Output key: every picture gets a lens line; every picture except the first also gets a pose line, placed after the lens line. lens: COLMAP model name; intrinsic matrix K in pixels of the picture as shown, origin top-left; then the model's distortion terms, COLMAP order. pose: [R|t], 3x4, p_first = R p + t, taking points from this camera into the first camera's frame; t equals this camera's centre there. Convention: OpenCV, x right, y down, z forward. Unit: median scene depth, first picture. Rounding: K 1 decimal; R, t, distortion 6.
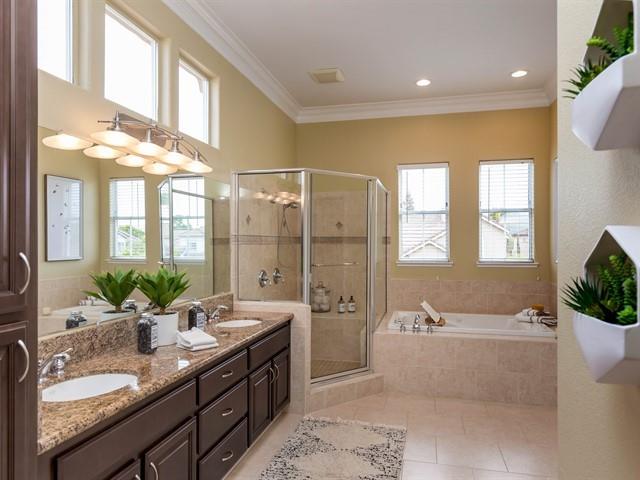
lens RADIAL K [[432.9, 0, 320.0], [0, 432.9, 240.0], [0, 0, 1]] dist [-0.004841, -0.000078]
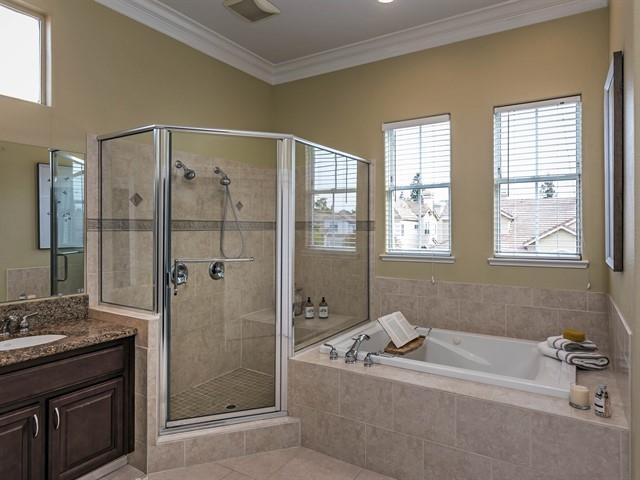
lens RADIAL K [[409.7, 0, 321.4], [0, 409.7, 225.6], [0, 0, 1]] dist [-0.015246, -0.001144]
pose [[0.953252, -0.004830, -0.302138, 0.316613], [0.004434, 0.999988, -0.001998, 0.002155], [0.302144, 0.000565, 0.953262, 0.327047]]
